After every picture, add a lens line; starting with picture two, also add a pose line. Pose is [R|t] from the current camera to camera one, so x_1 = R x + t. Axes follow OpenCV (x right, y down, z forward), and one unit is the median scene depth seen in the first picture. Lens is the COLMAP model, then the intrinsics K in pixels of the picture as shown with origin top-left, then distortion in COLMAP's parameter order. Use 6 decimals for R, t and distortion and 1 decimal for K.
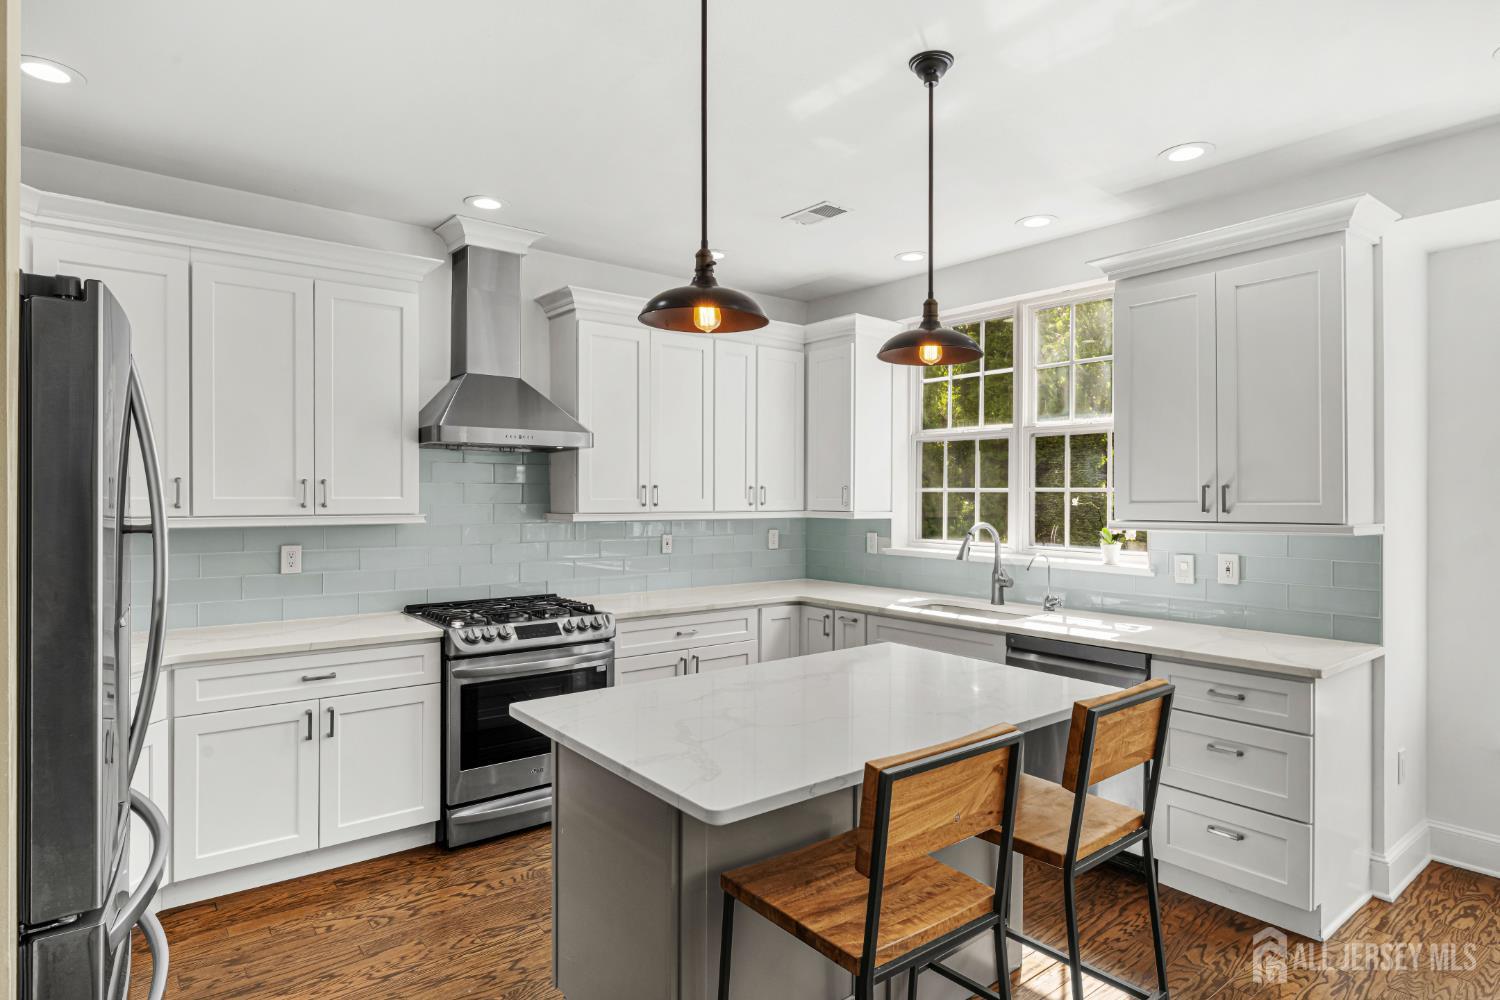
lens RADIAL K [[831.3, 0, 740.7], [0, 831.3, 503.0], [0, 0, 1]] dist [-0.009921, -0.001106]
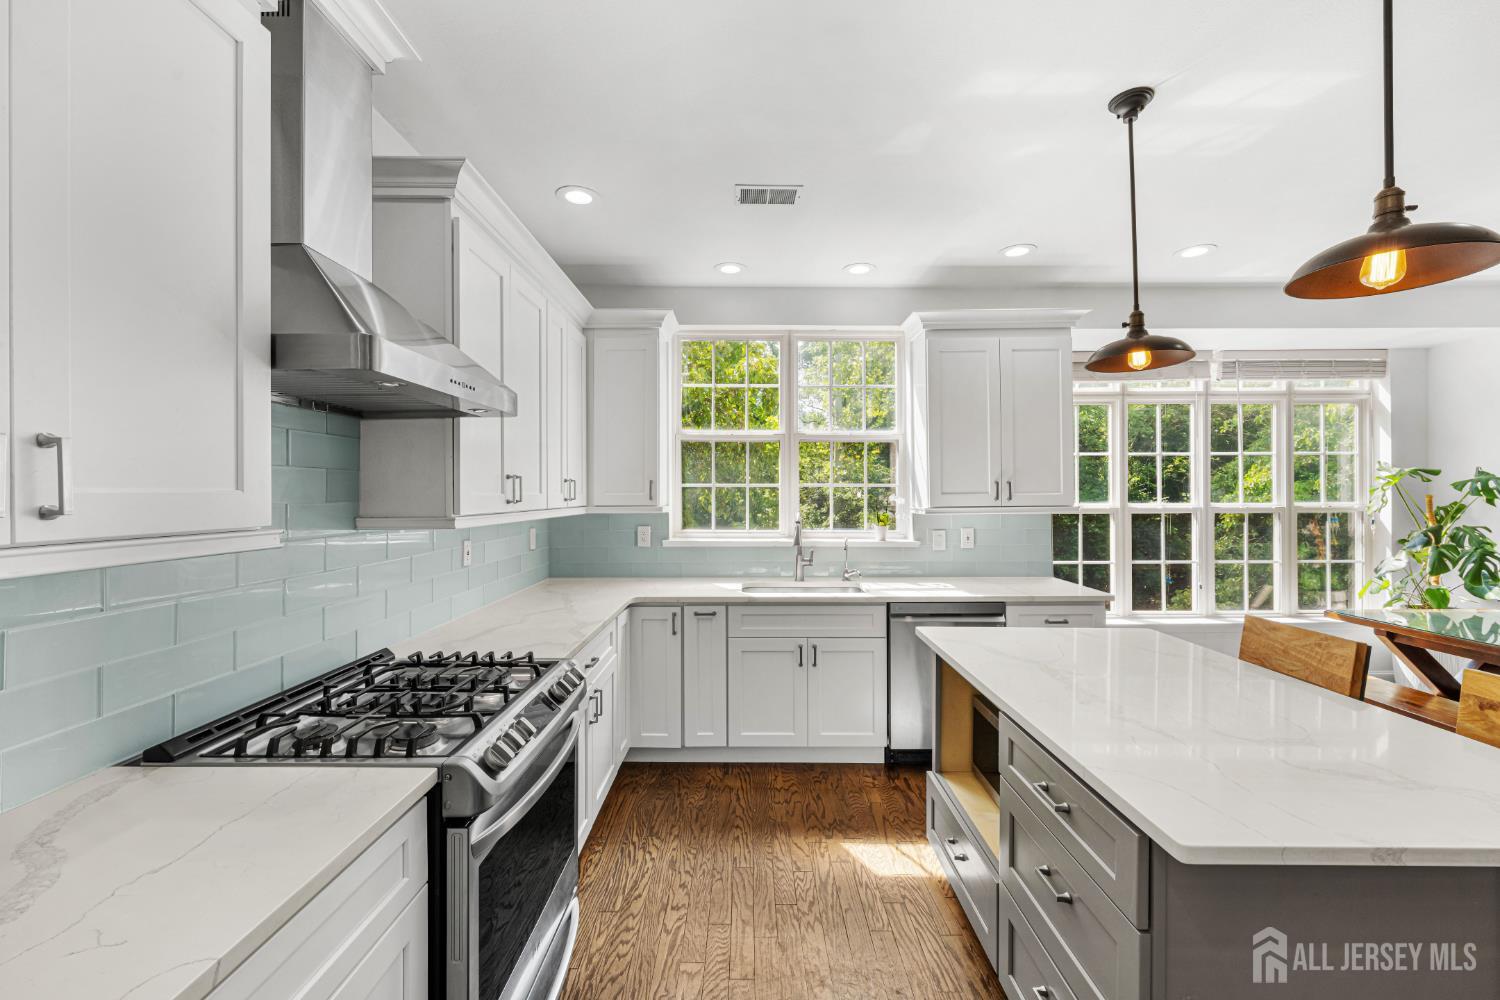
lens RADIAL K [[616.1, 0, 751.1], [0, 616.1, 491.1], [0, 0, 1]] dist [0.002005, 0.000272]
pose [[0.605549, -0.001929, 0.795806, -0.417351], [0.010315, 0.999932, -0.005425, -0.002016], [-0.795741, 0.011494, 0.605528, 0.502586]]
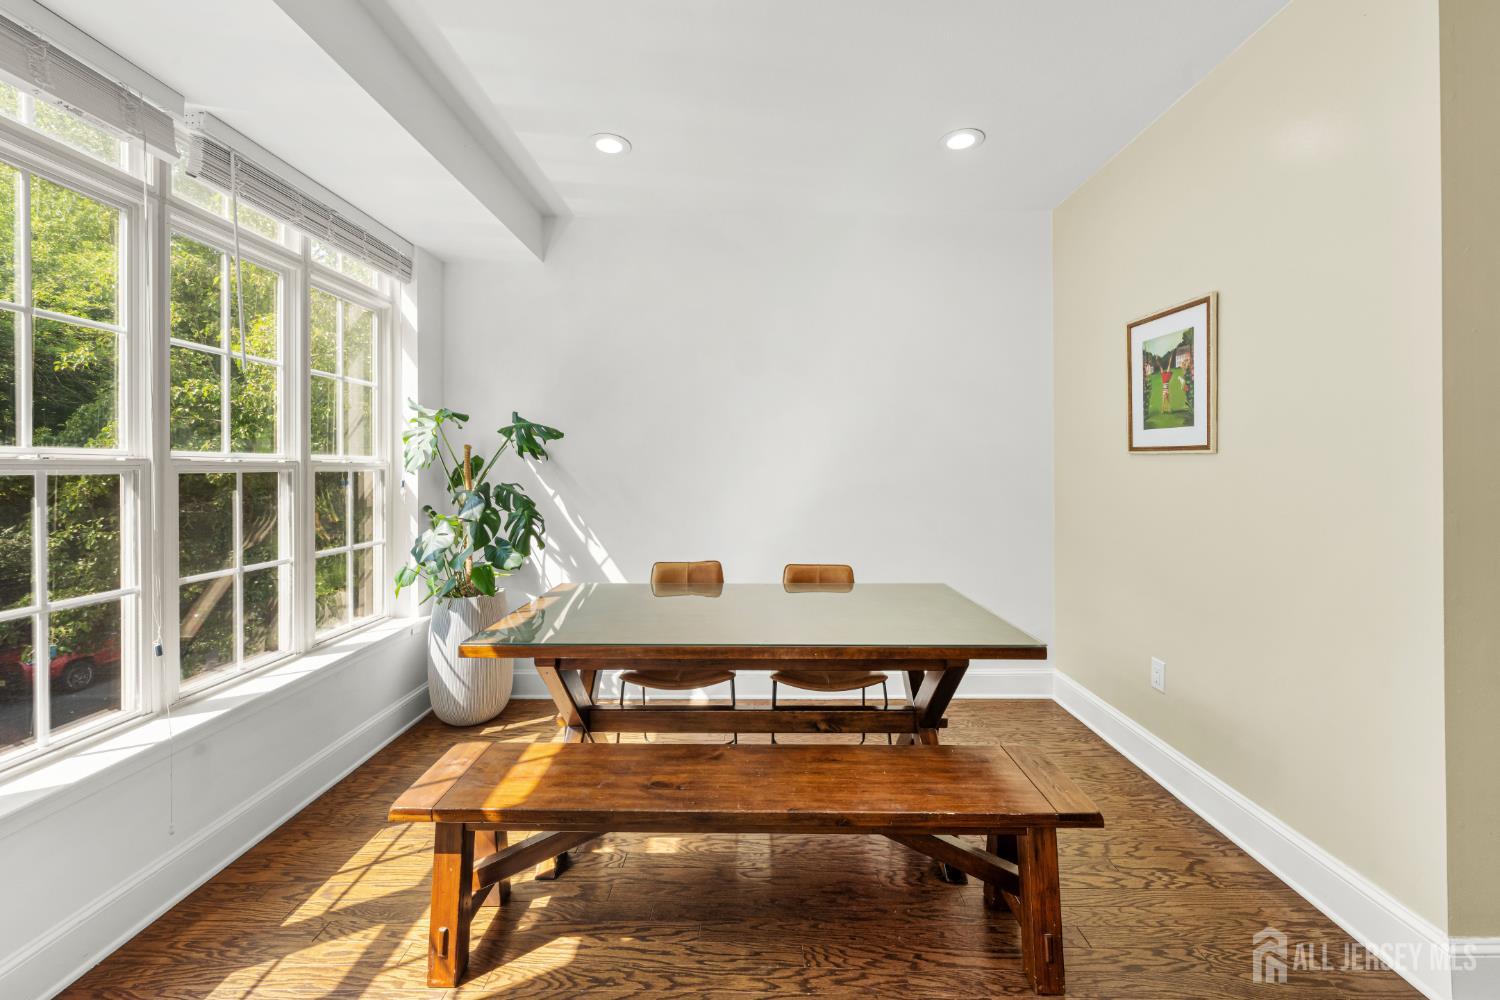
lens RADIAL K [[589.7, 0, 741.6], [0, 589.7, 473.6], [0, 0, 1]] dist [-0.000822, -0.000987]
pose [[-0.787039, -0.008871, 0.616840, 0.277445], [0.004289, 0.999794, 0.019851, 0.030201], [-0.616889, 0.018270, -0.786838, 0.597312]]
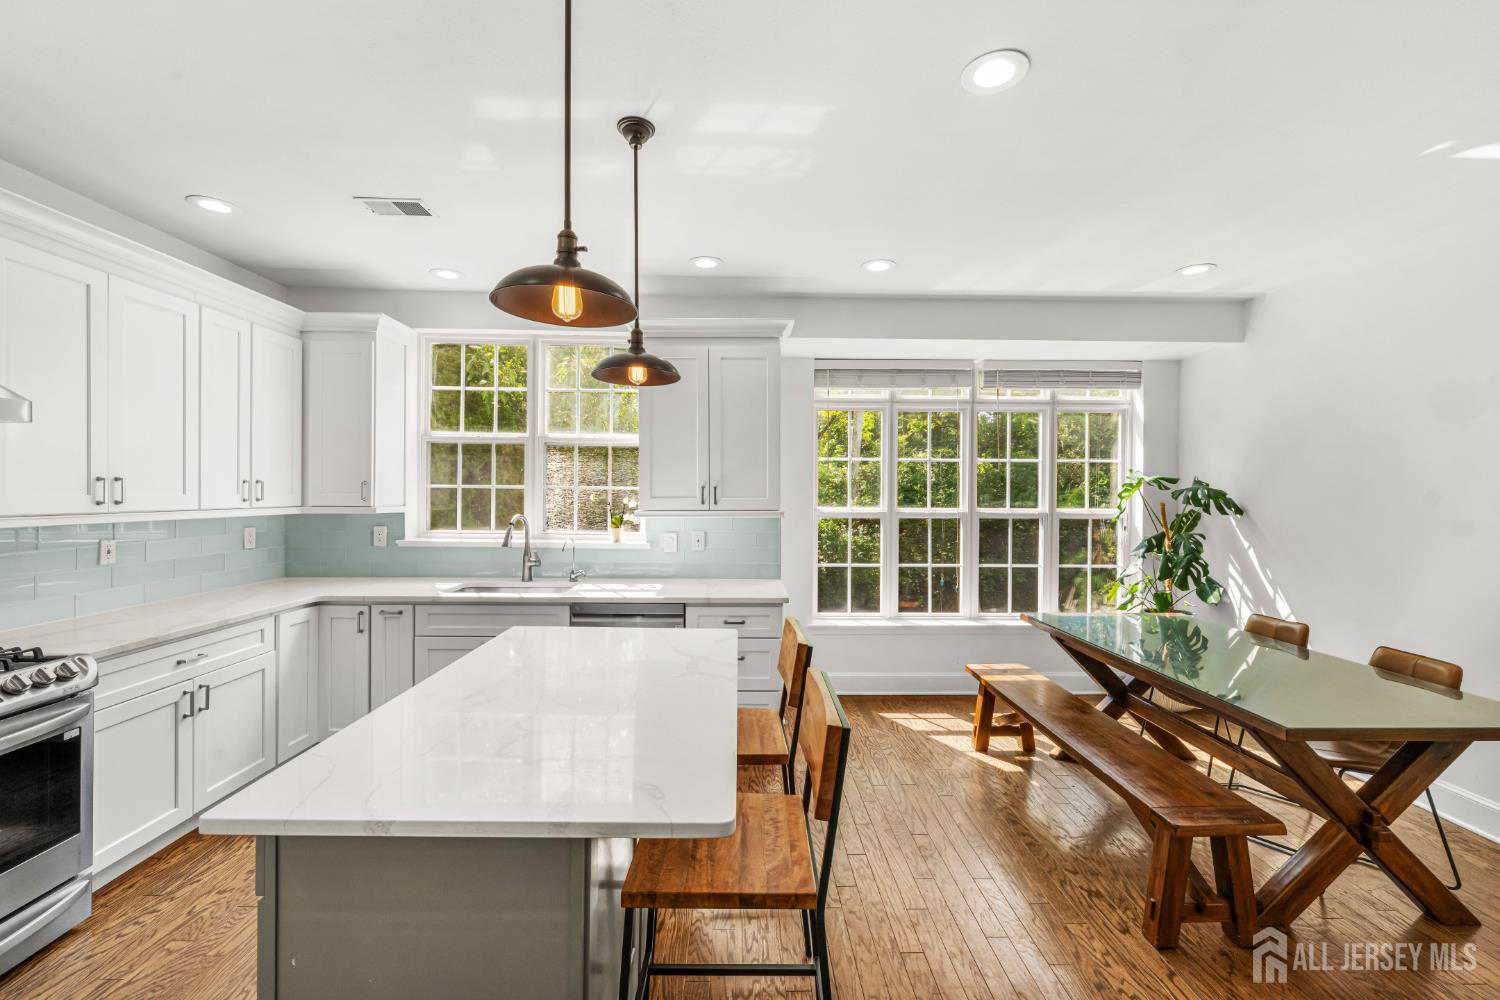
lens RADIAL K [[616.1, 0, 750.0], [0, 616.1, 496.8], [0, 0, 1]] dist [0.002005, 0.000272]
pose [[0.599981, -0.004376, 0.800002, -0.209797], [0.000571, 0.999987, 0.005042, -0.005802], [-0.800014, -0.002569, 0.599976, 0.189210]]
